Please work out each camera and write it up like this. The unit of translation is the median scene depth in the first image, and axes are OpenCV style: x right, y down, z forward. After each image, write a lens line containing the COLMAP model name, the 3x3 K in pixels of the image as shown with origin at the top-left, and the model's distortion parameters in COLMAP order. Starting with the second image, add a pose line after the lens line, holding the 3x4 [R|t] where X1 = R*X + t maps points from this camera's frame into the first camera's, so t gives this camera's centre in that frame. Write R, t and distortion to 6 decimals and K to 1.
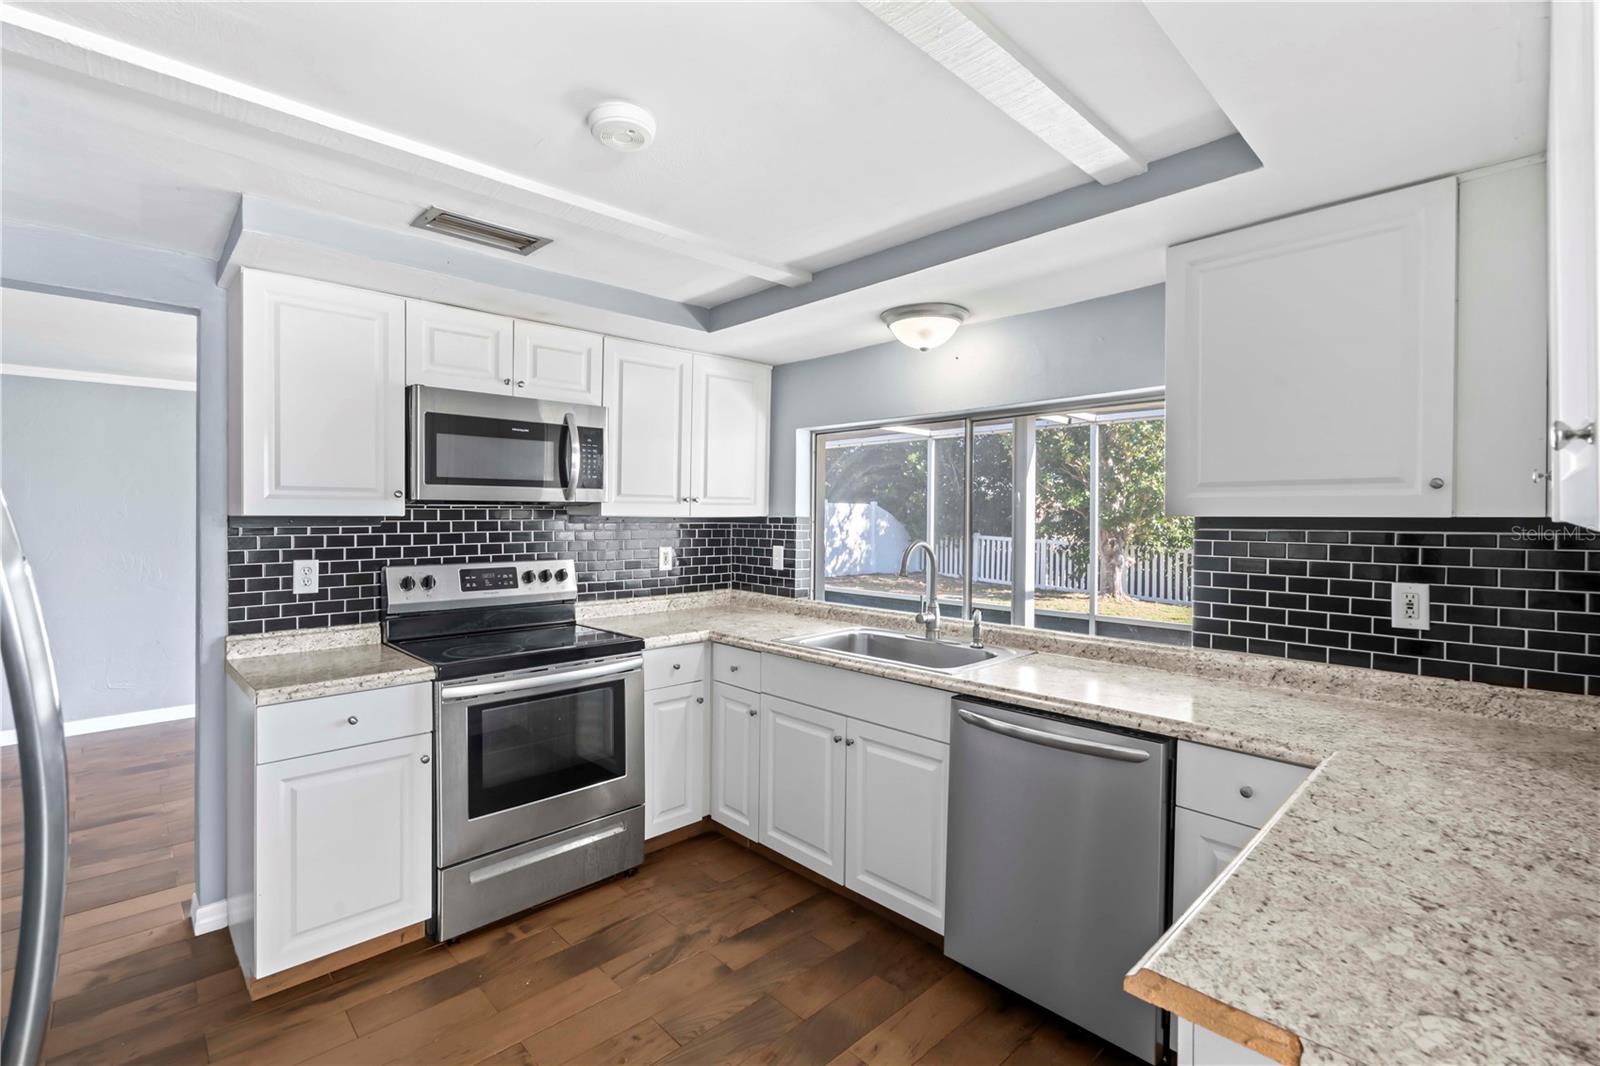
lens RADIAL K [[726.9, 0, 805.4], [0, 726.9, 521.5], [0, 0, 1]] dist [-0.007457, 0.003628]
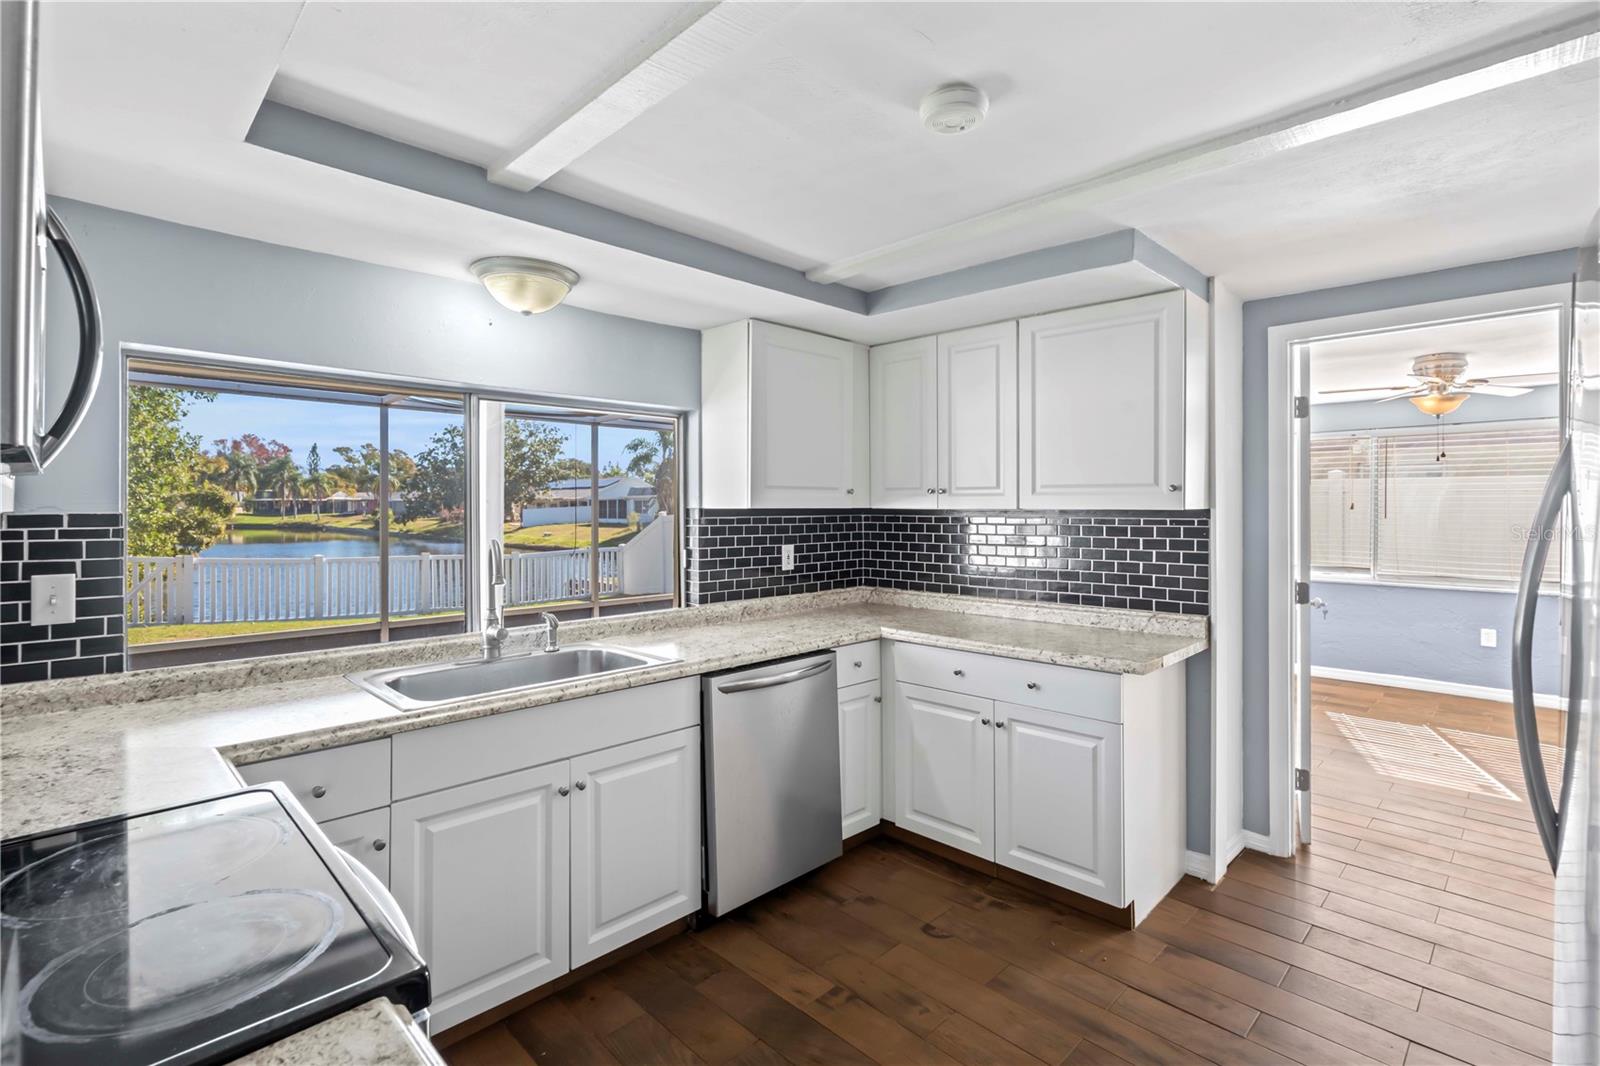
lens RADIAL K [[726.9, 0, 803.9], [0, 726.9, 507.8], [0, 0, 1]] dist [-0.007457, 0.003628]
pose [[-0.012904, -0.002187, 0.999914, -0.694671], [0.010506, 0.999942, 0.002323, -0.007981], [-0.999862, 0.010535, -0.012881, 0.690567]]
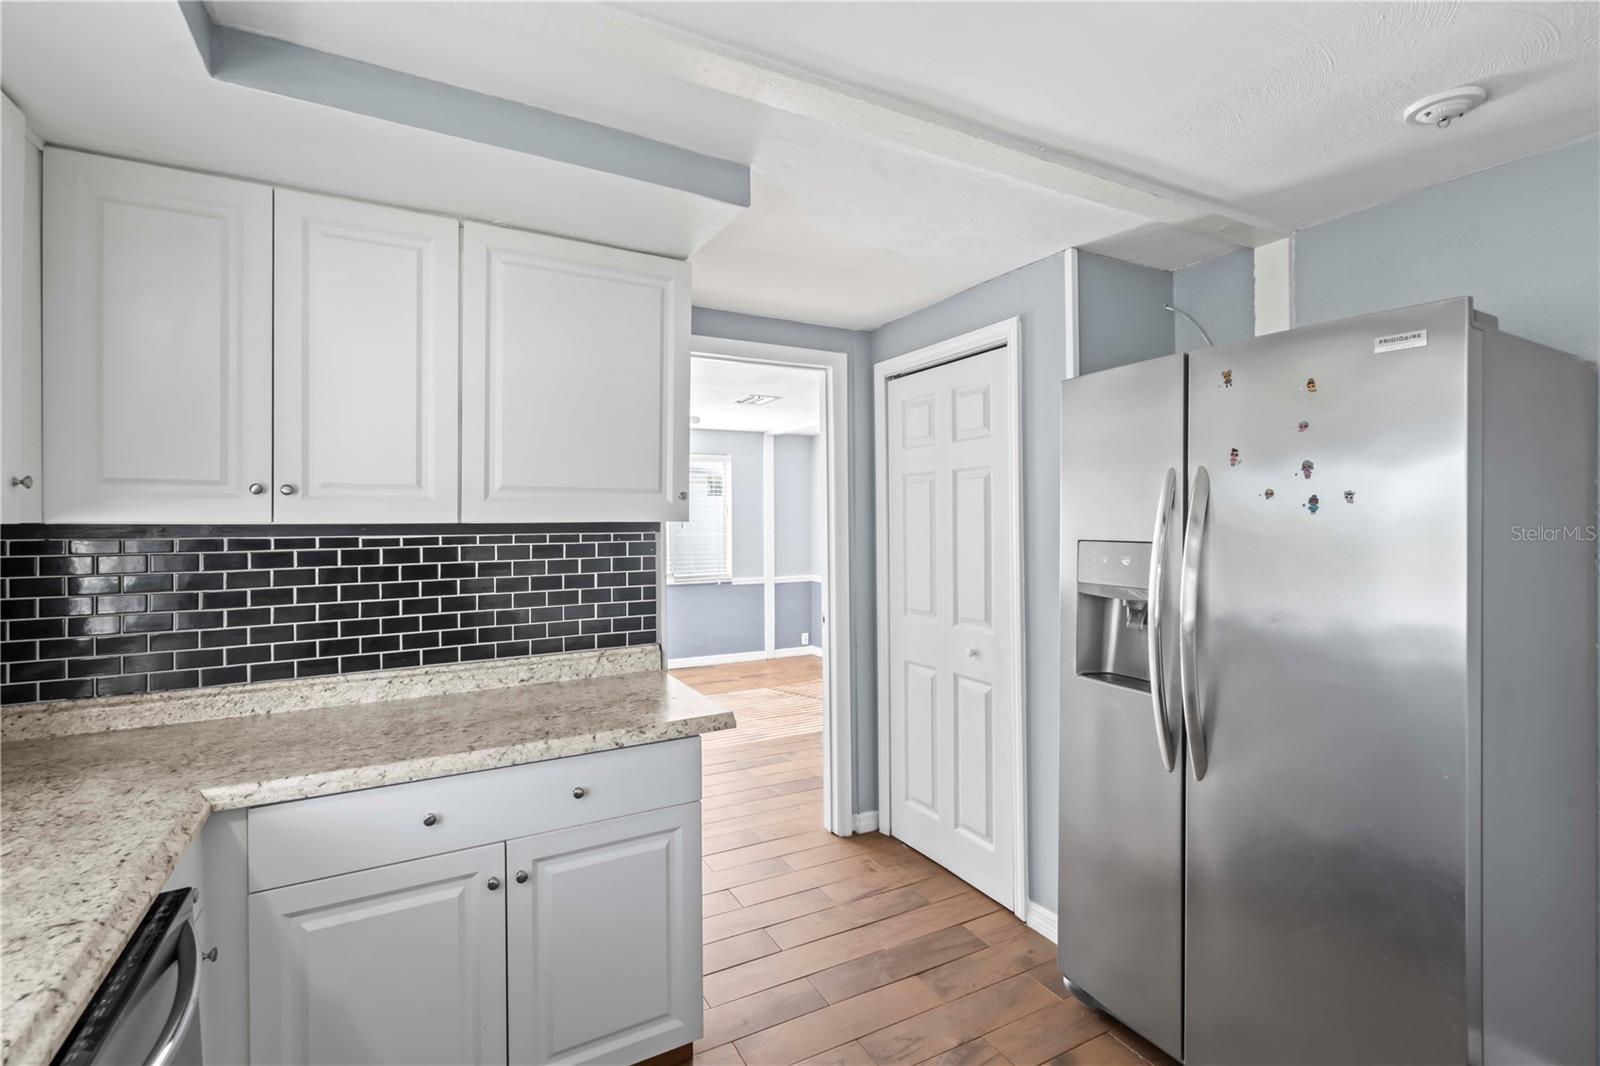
lens RADIAL K [[726.9, 0, 795.4], [0, 726.9, 518.1], [0, 0, 1]] dist [-0.007457, 0.003628]
pose [[-0.960020, 0.004772, 0.279891, -0.109946], [0.006762, 0.999958, 0.006143, -0.006186], [-0.279850, 0.007790, -0.960012, 0.917351]]
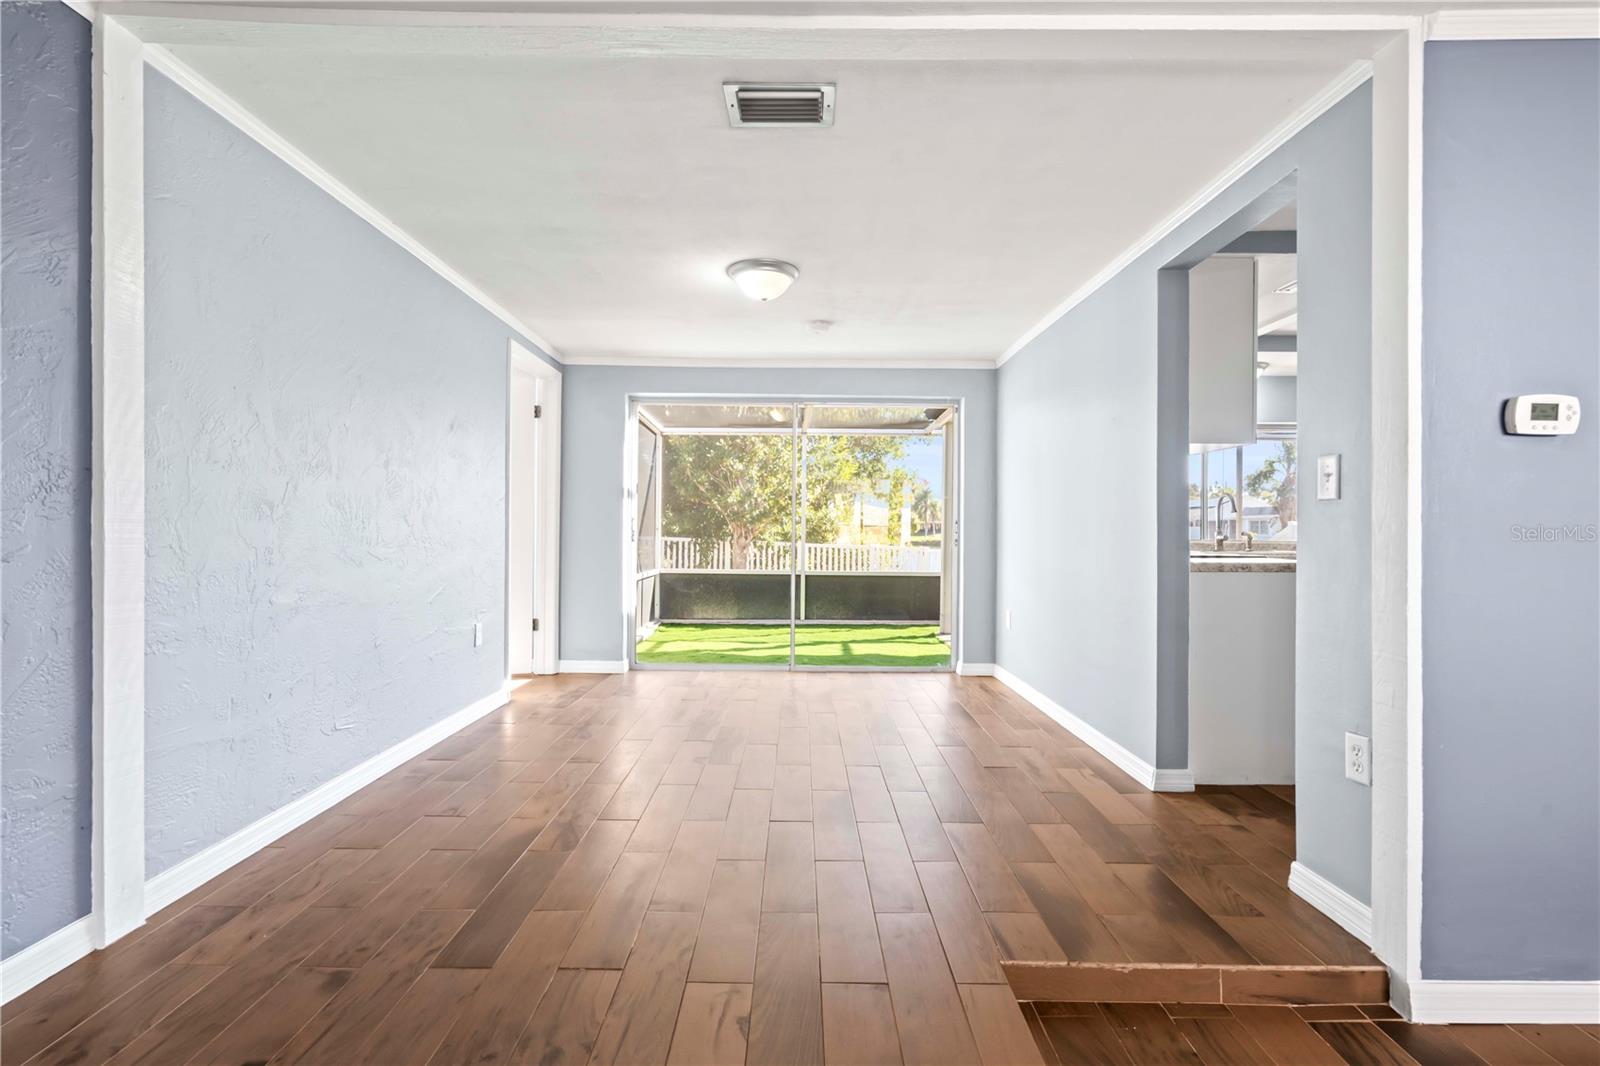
lens RADIAL K [[726.9, 0, 798.4], [0, 726.9, 528.0], [0, 0, 1]] dist [-0.007457, 0.003628]
pose [[0.694278, 0.006928, 0.719674, -1.897996], [-0.001168, 0.999963, -0.008498, 0.131856], [-0.719706, 0.005059, 0.694260, 0.546516]]
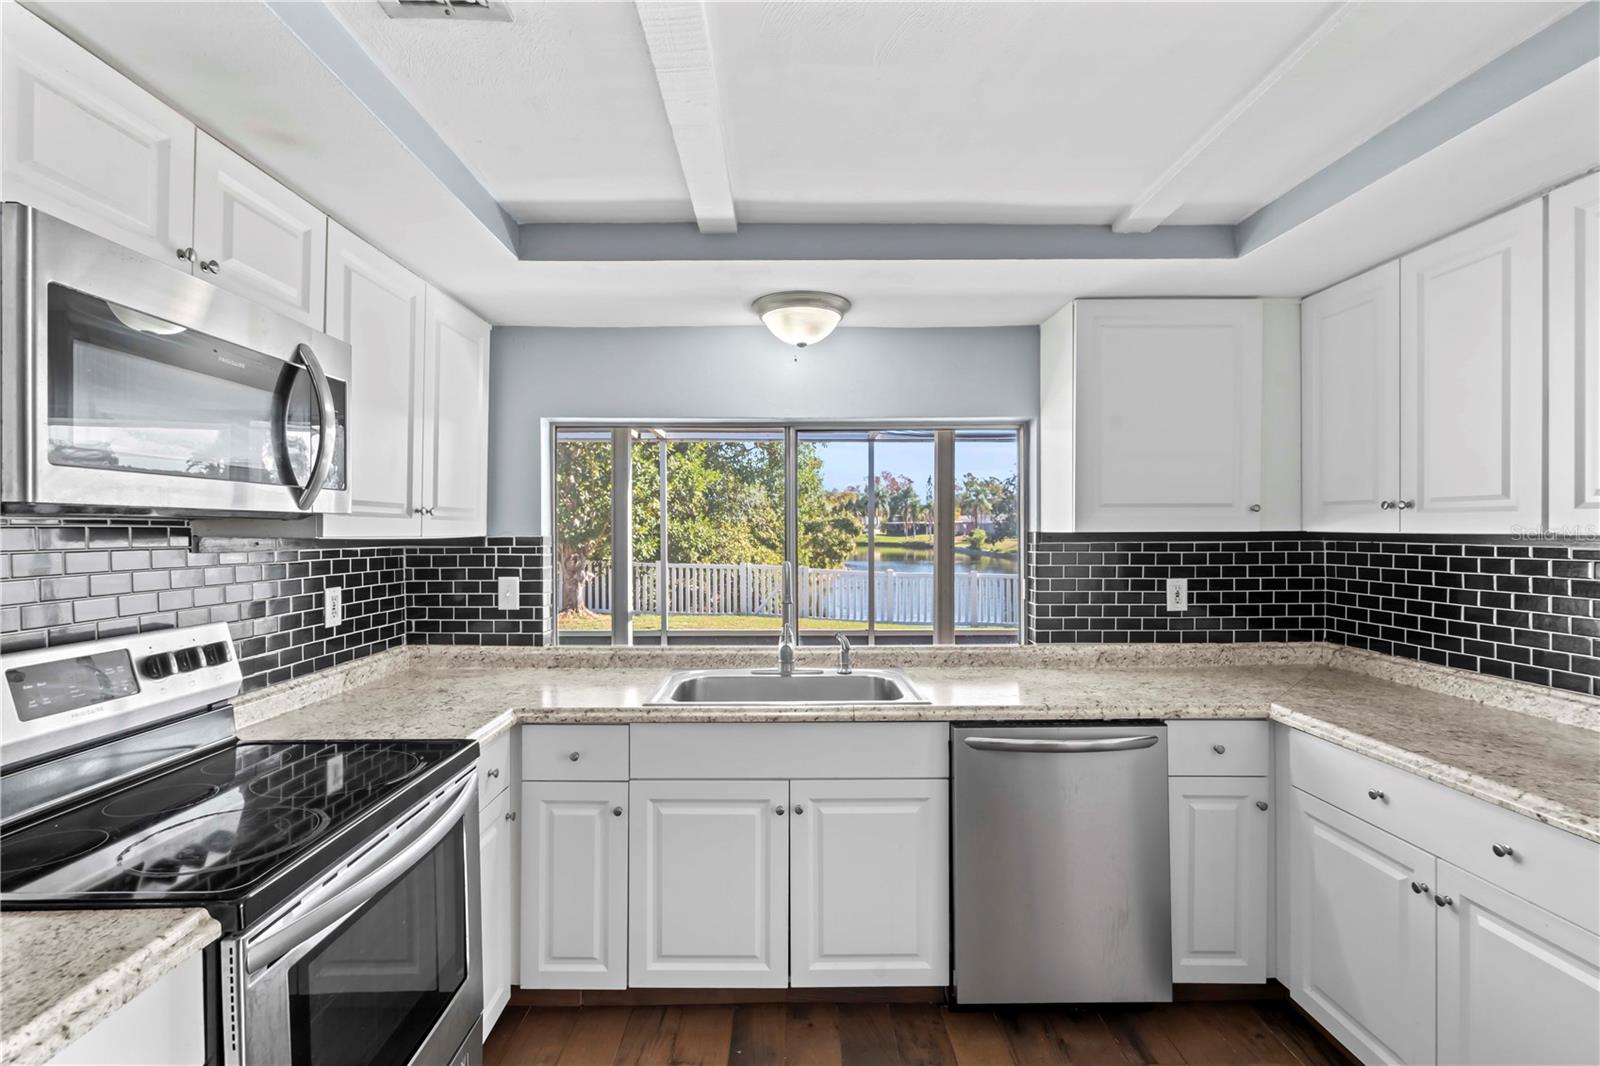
lens RADIAL K [[726.9, 0, 801.1], [0, 726.9, 538.8], [0, 0, 1]] dist [-0.007457, 0.003628]
pose [[0.686738, -0.013157, 0.726786, -0.484608], [0.012158, 0.999904, 0.006612, -0.007229], [-0.726804, 0.004295, 0.686832, 0.395293]]
